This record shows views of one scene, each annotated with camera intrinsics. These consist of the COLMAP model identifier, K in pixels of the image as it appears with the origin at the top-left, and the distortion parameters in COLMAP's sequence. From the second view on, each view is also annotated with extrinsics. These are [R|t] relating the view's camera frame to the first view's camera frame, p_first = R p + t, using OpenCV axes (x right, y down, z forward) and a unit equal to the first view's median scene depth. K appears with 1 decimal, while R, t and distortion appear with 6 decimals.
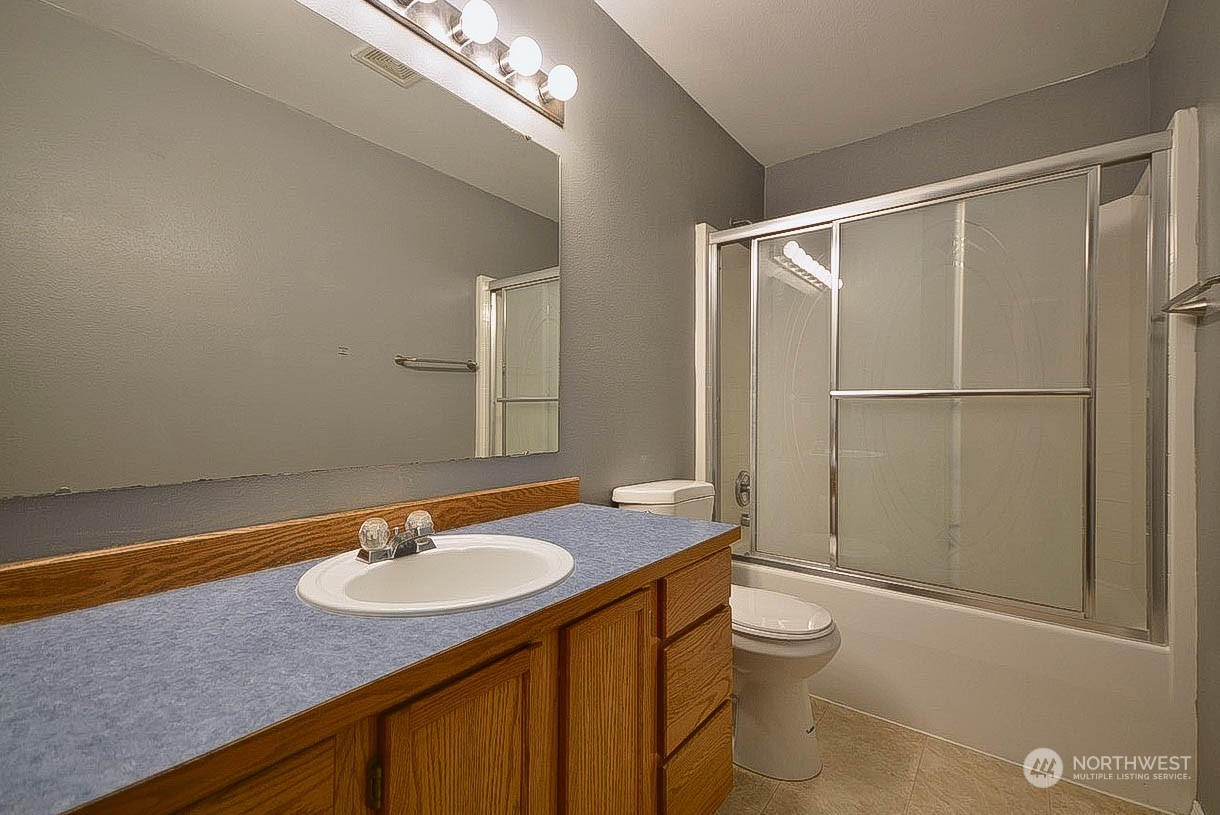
lens RADIAL K [[528.8, 0, 610.0], [0, 528.8, 407.5], [0, 0, 1]] dist [-0.017586, -0.001052]
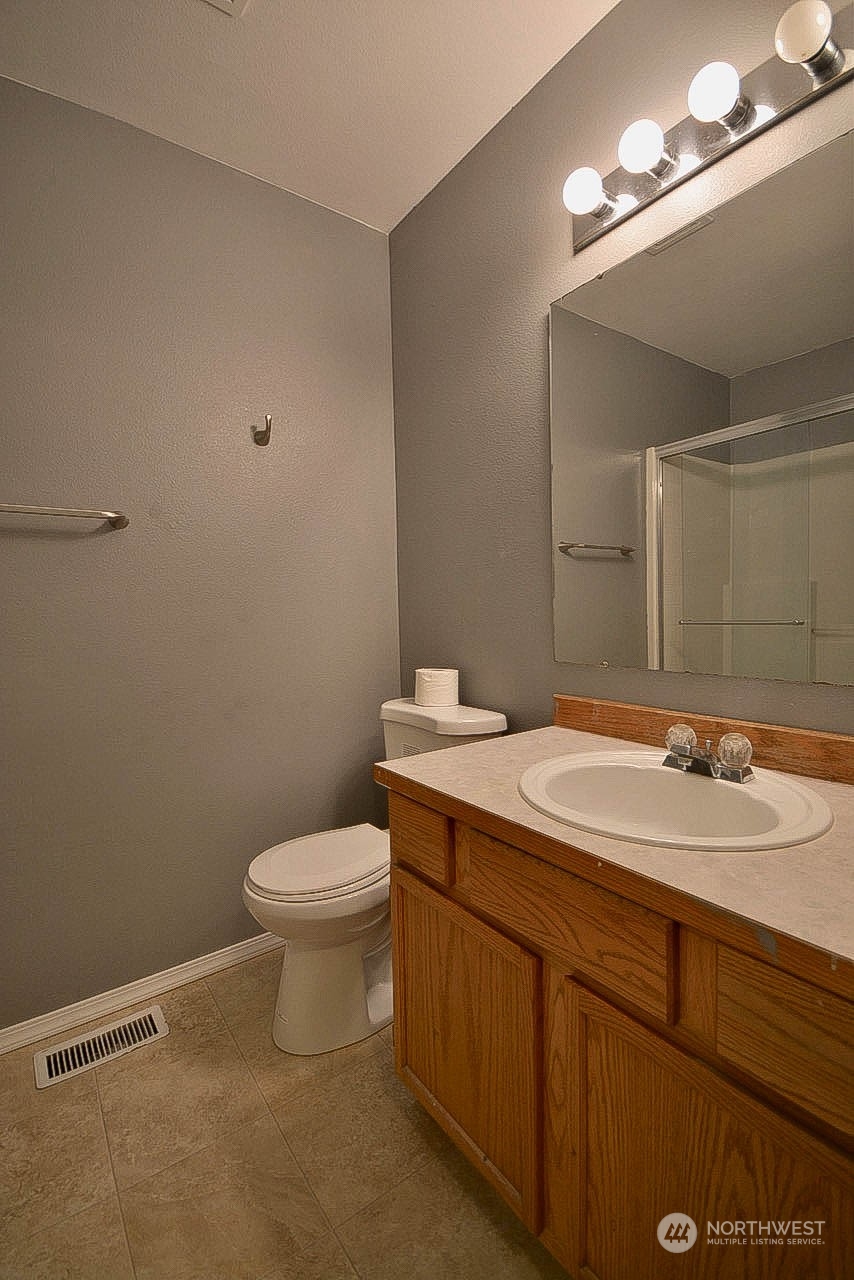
lens RADIAL K [[554.9, 0, 427.0], [0, 554.9, 640.0], [0, 0, 1]] dist [-0.017586, -0.001052]
pose [[-0.281386, 0.056880, -0.957907, 0.670585], [0.024653, 0.998341, 0.052039, -0.009897], [0.959278, -0.008973, -0.282321, 0.862679]]
